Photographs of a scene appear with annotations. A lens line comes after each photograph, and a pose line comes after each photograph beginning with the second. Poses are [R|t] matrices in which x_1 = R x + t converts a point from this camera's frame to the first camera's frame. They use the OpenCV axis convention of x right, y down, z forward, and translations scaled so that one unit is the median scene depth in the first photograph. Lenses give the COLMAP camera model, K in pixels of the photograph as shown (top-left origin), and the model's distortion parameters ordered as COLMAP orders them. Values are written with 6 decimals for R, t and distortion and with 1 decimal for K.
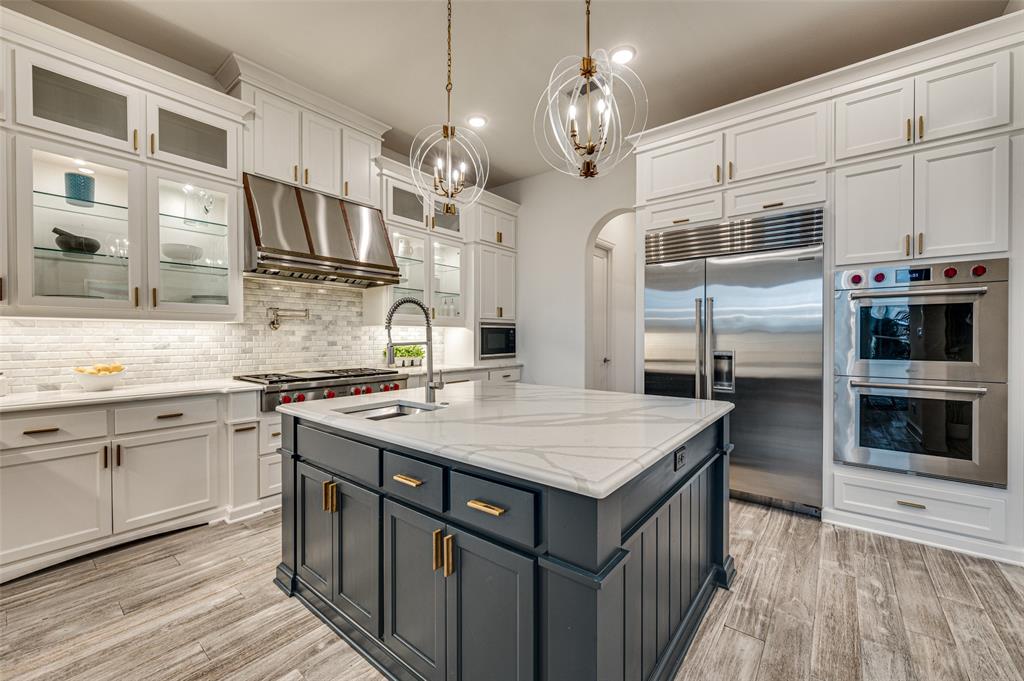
lens RADIAL K [[407.4, 0, 512.0], [0, 407.4, 339.7], [0, 0, 1]] dist [-0.000280, 0.000908]
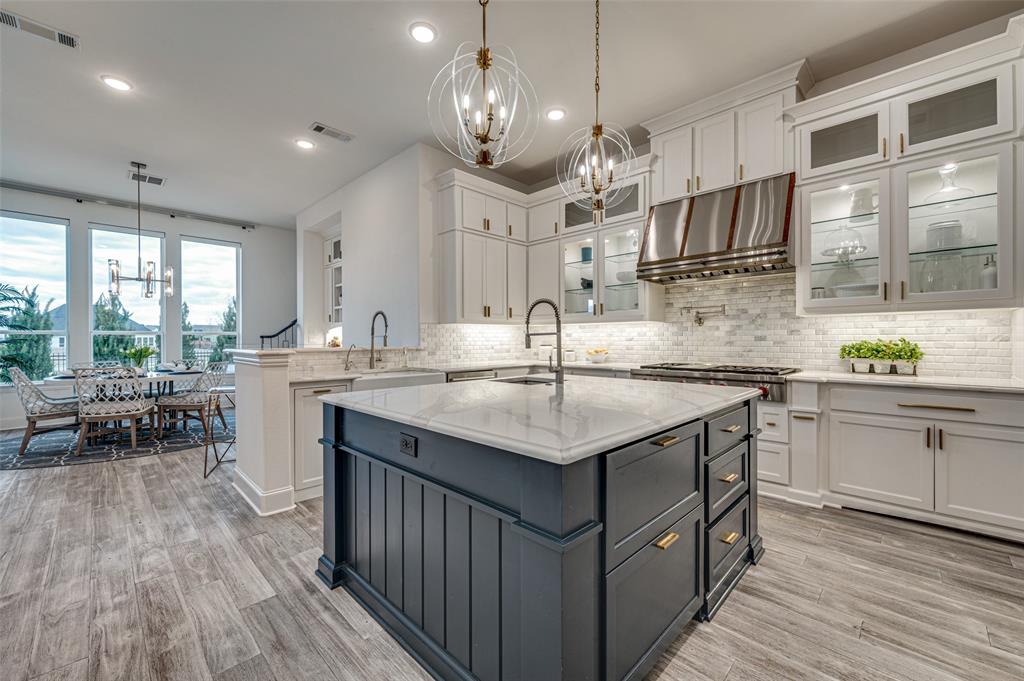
lens RADIAL K [[407.4, 0, 512.0], [0, 407.4, 339.7], [0, 0, 1]] dist [-0.000280, 0.000908]
pose [[-0.098043, 0.001588, -0.995181, 0.795848], [-0.004503, 0.999988, 0.002039, 0.019420], [0.995172, 0.004681, -0.098035, 0.789307]]
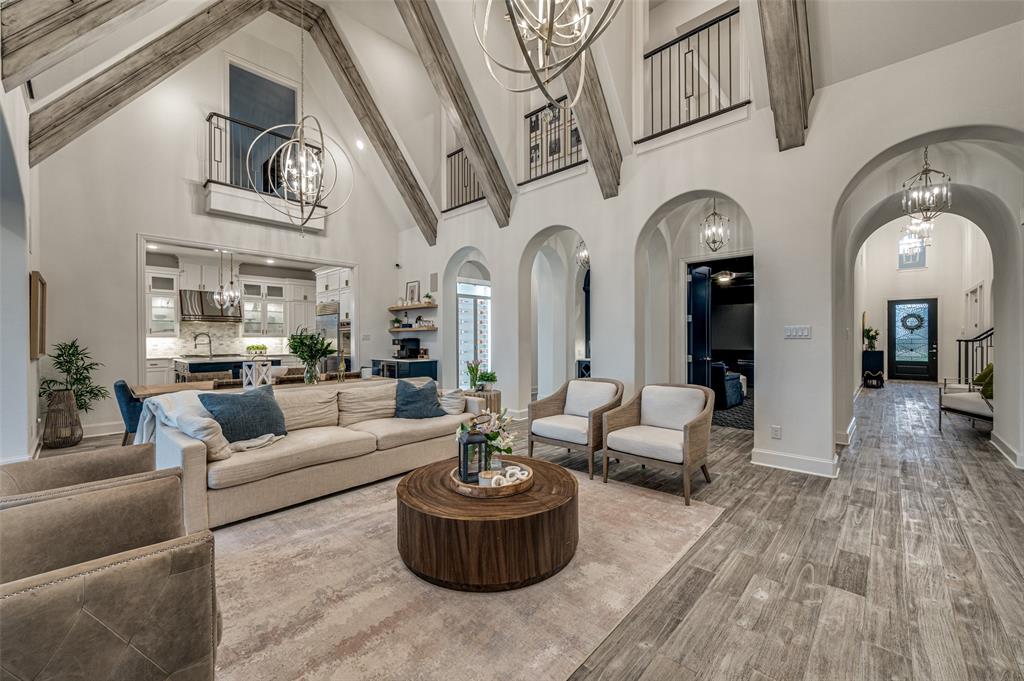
lens RADIAL K [[401.1, 0, 510.5], [0, 401.1, 339.5], [0, 0, 1]] dist [-0.000223, 0.000025]
pose [[0.996376, -0.002801, -0.085014, 2.473457], [0.002390, 0.999985, -0.004936, -0.007293], [0.085026, 0.004715, 0.996368, -2.149888]]
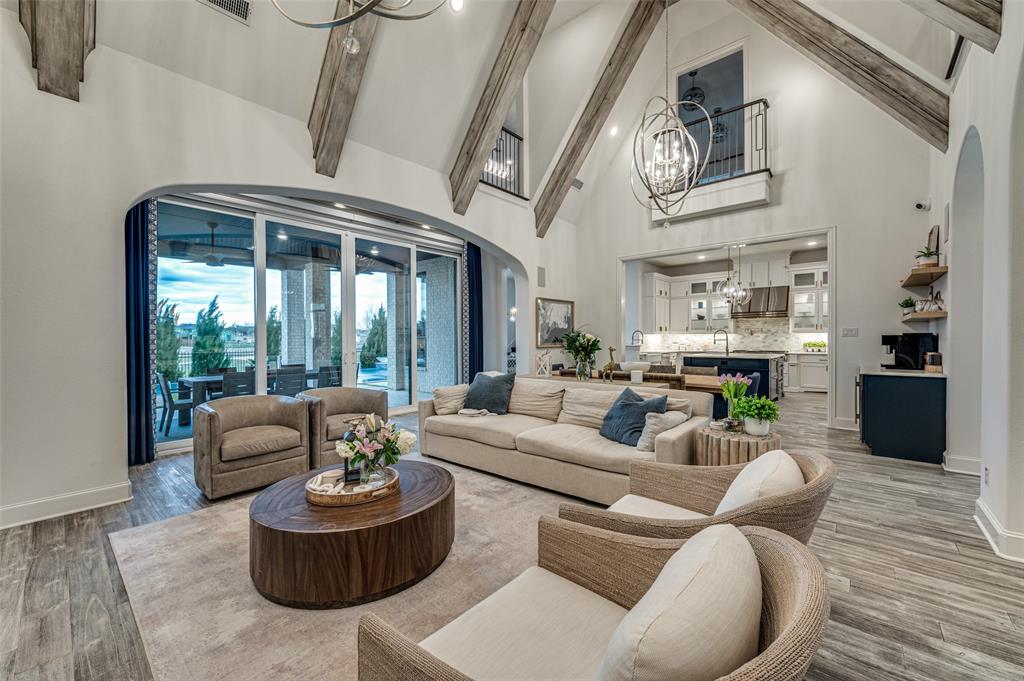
lens RADIAL K [[401.1, 0, 510.5], [0, 401.1, 339.5], [0, 0, 1]] dist [-0.000223, 0.000025]
pose [[-0.040509, 0.006009, -0.999161, 3.213938], [-0.001076, 0.999981, 0.006058, -0.015117], [0.999179, 0.001320, -0.040502, -0.849431]]
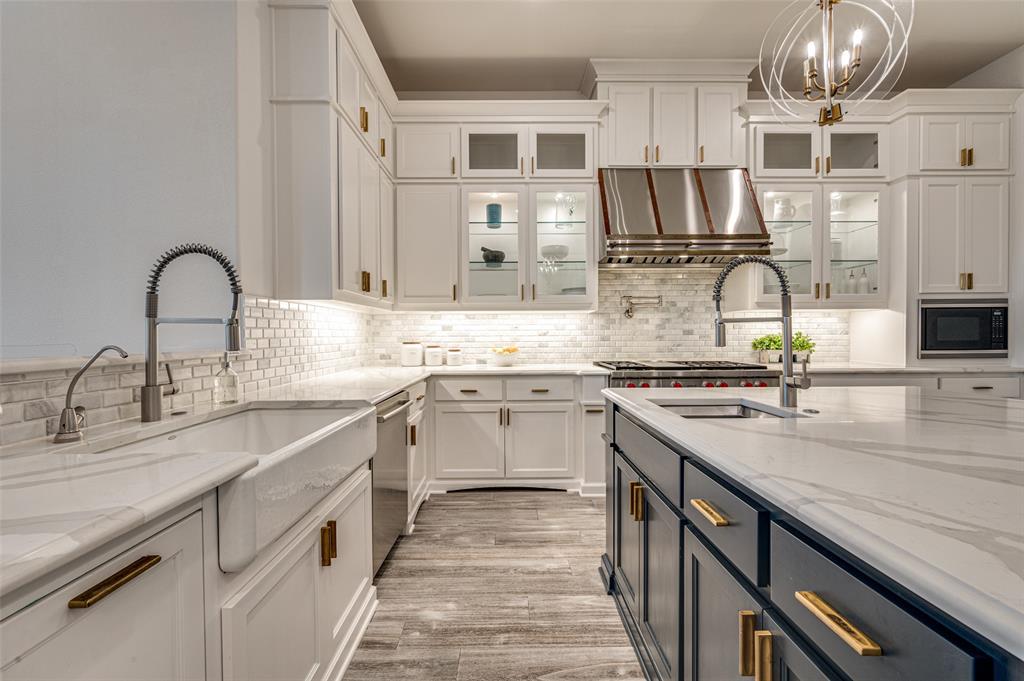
lens RADIAL K [[413.0, 0, 512.0], [0, 413.0, 340.5], [0, 0, 1]] dist [0.000118, 0.000257]
pose [[0.634307, 0.006602, -0.773053, 0.031768], [-0.000843, 0.999969, 0.007848, 0.030759], [0.773081, -0.004326, 0.634292, 0.168411]]
